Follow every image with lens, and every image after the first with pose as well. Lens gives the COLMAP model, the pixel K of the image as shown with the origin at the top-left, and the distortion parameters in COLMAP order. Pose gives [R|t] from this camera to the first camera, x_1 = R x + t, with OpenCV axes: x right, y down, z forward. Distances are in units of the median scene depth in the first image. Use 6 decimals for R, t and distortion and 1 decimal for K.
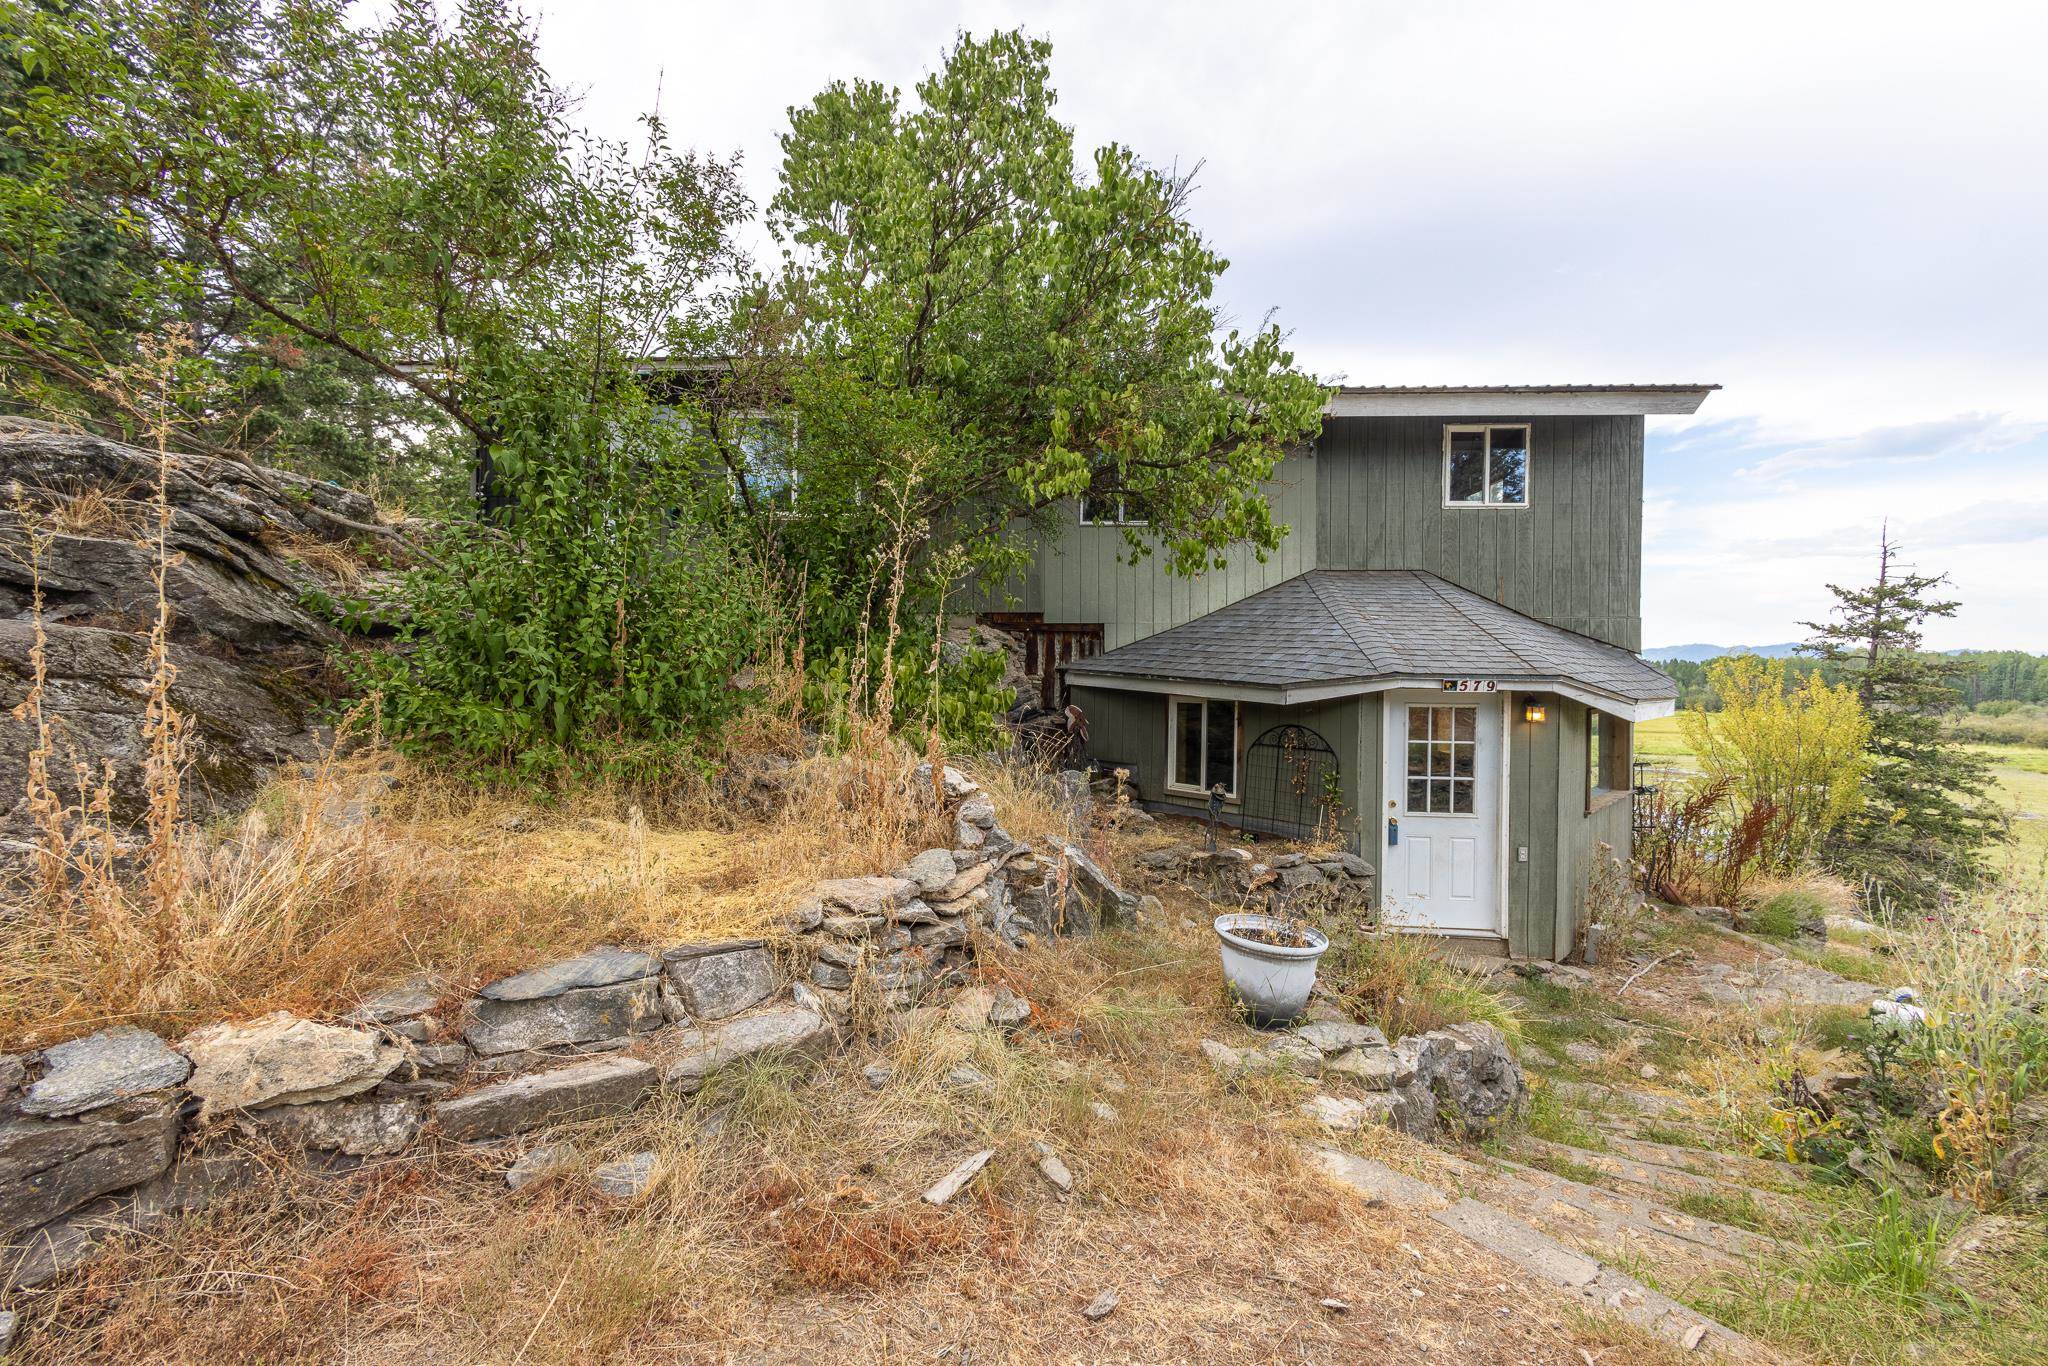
lens RADIAL K [[869.4, 0, 1033.7], [0, 869.4, 681.4], [0, 0, 1]] dist [-0.005459, 0.000856]
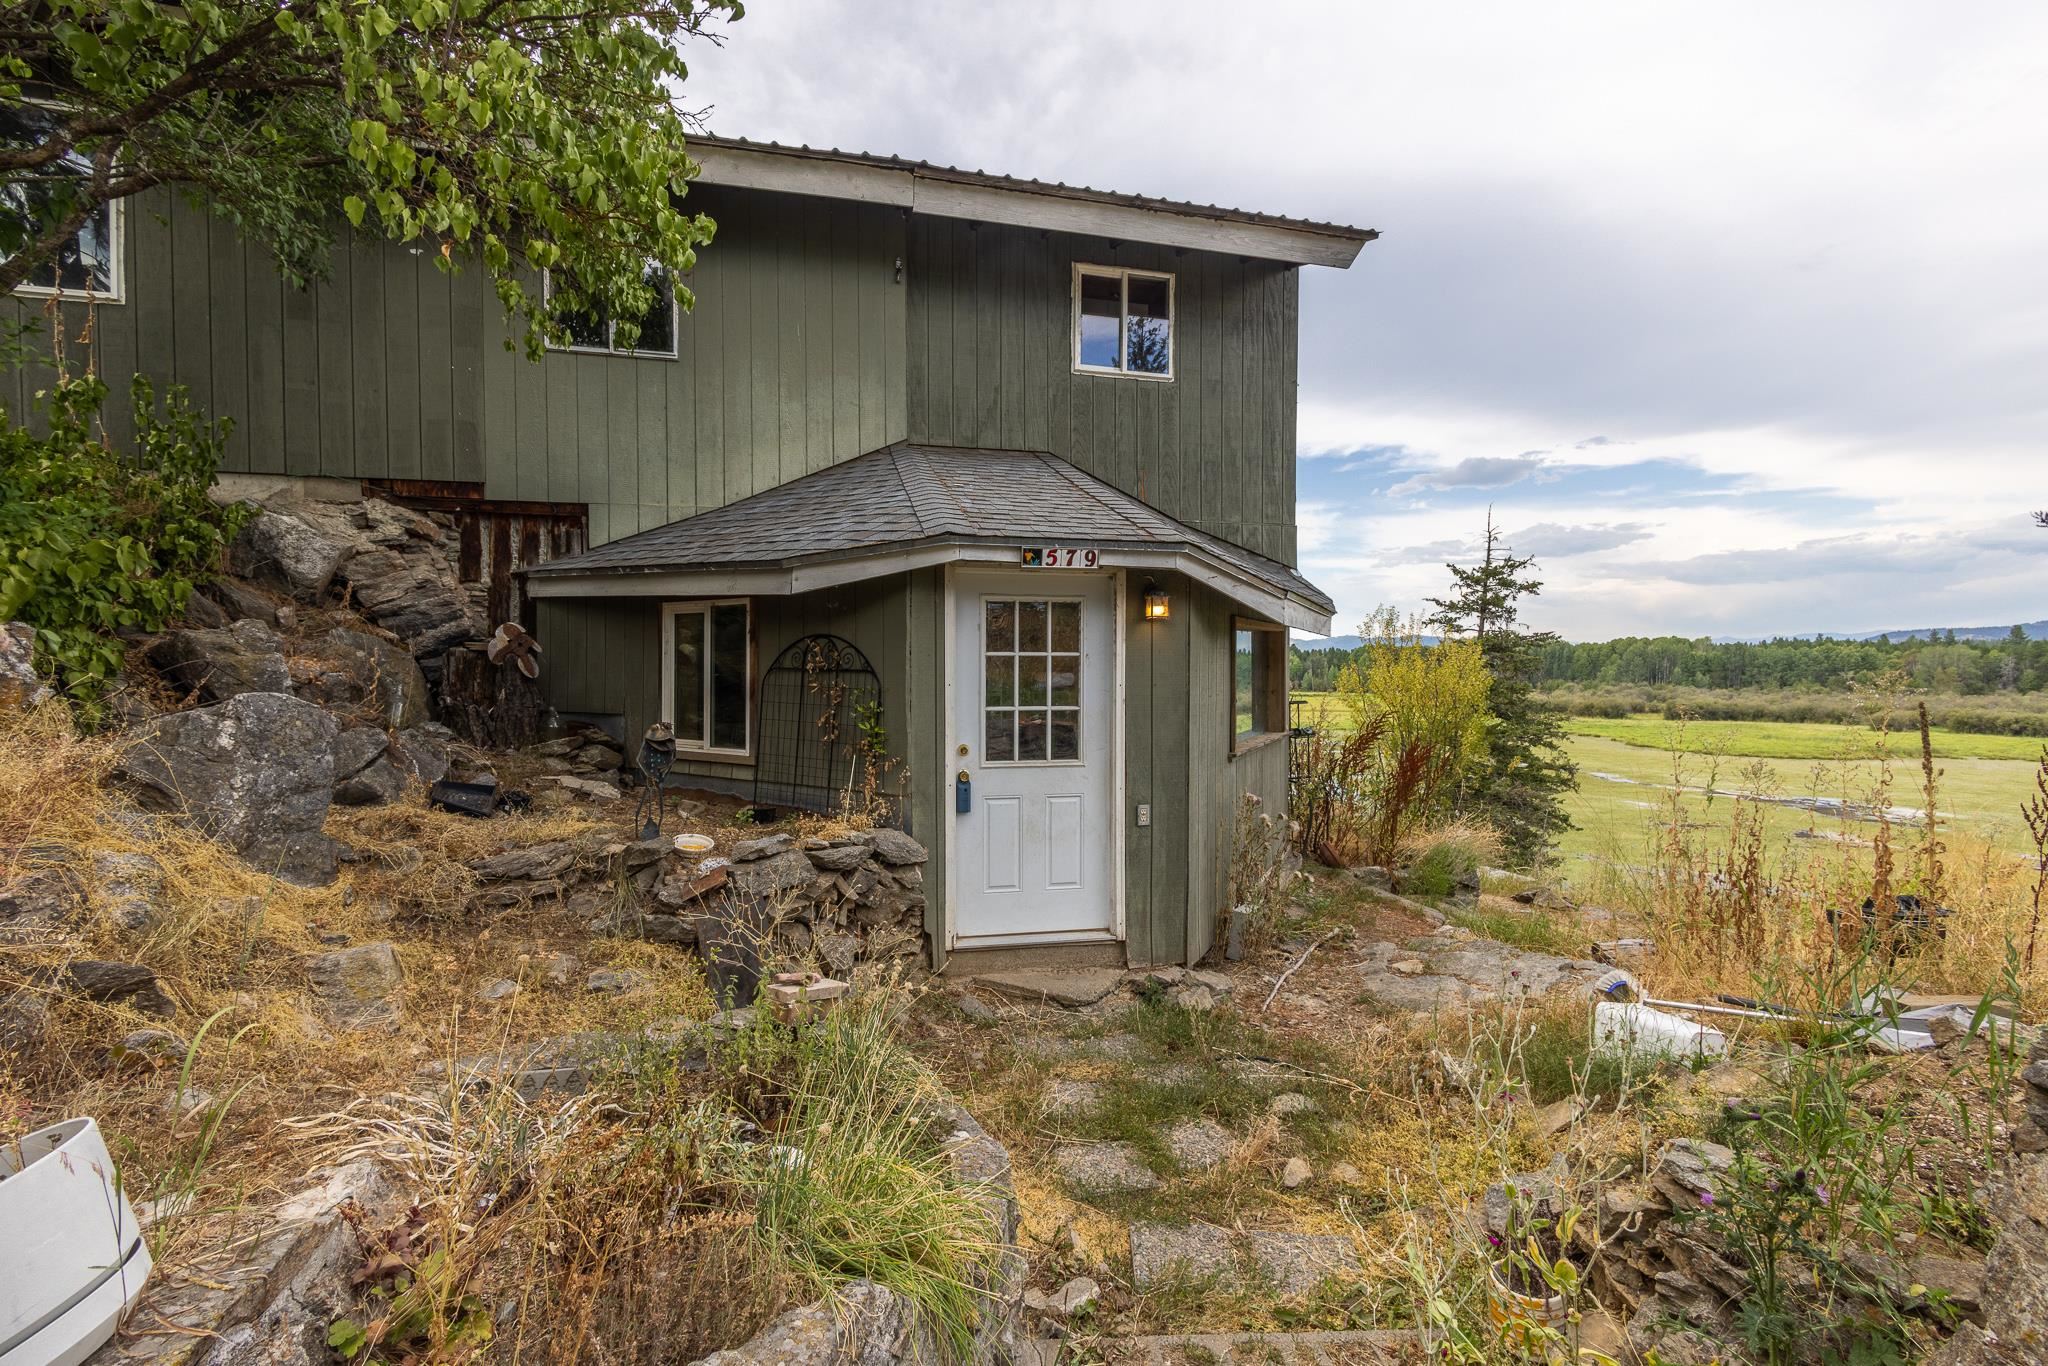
lens RADIAL K [[869.4, 0, 1033.7], [0, 869.4, 681.4], [0, 0, 1]] dist [-0.005459, 0.000856]
pose [[0.953323, -0.011086, 0.301749, 0.213726], [0.008241, 0.999909, 0.010699, 0.066492], [-0.301840, -0.007713, 0.953327, 0.289715]]
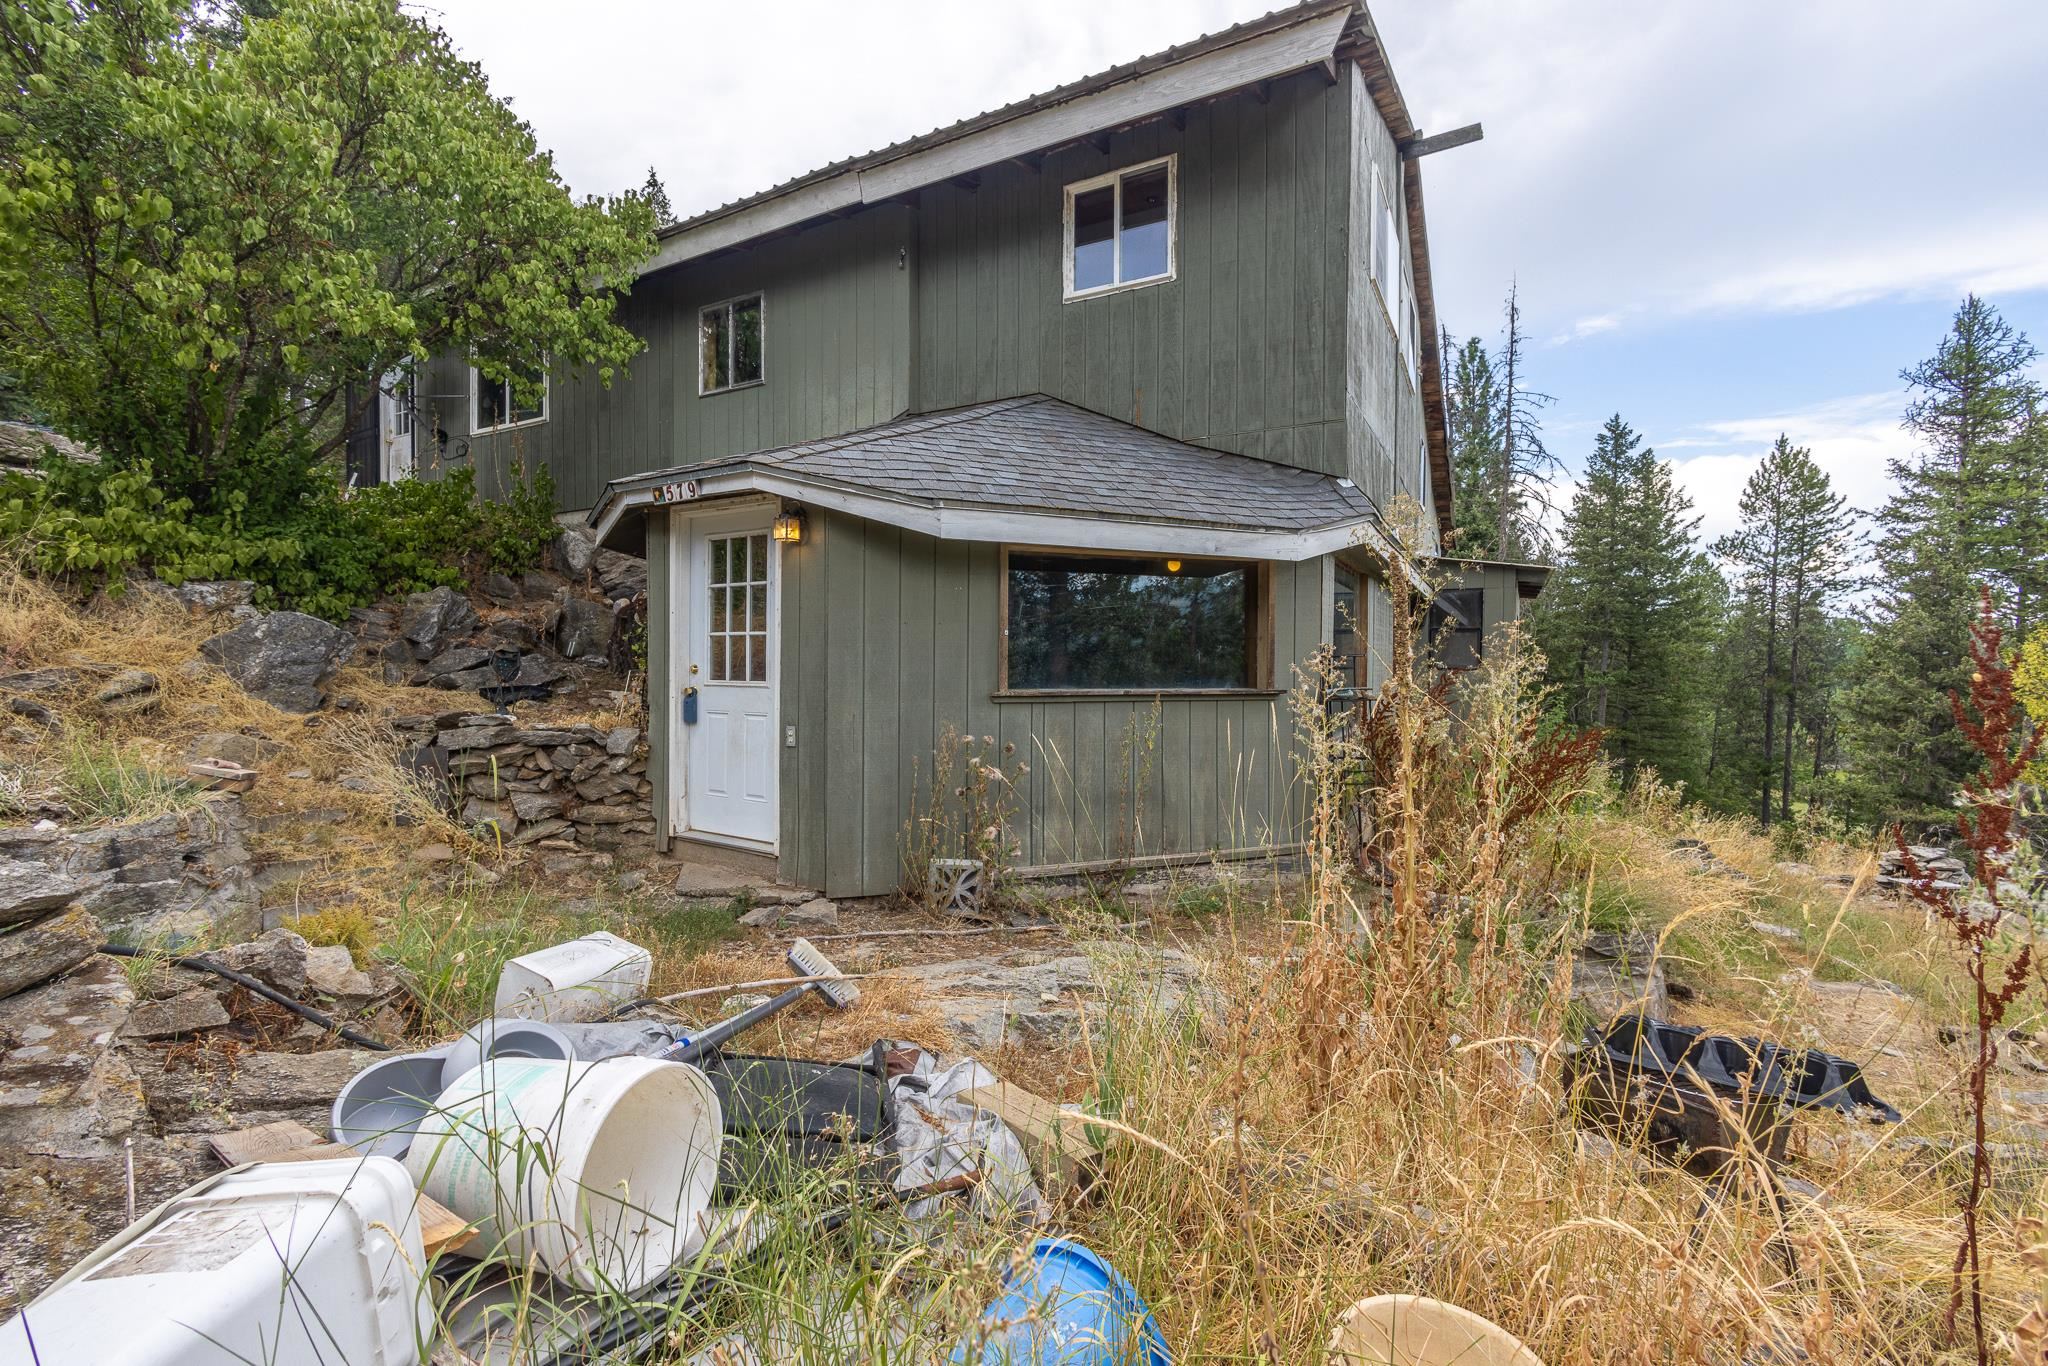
lens RADIAL K [[879.3, 0, 1013.1], [0, 879.3, 681.4], [0, 0, 1]] dist [-0.001645, 0.000110]
pose [[0.900691, 0.007260, -0.434400, 0.799132], [-0.007574, 0.999971, 0.001008, 0.118765], [0.434394, 0.002382, 0.900720, 0.342553]]
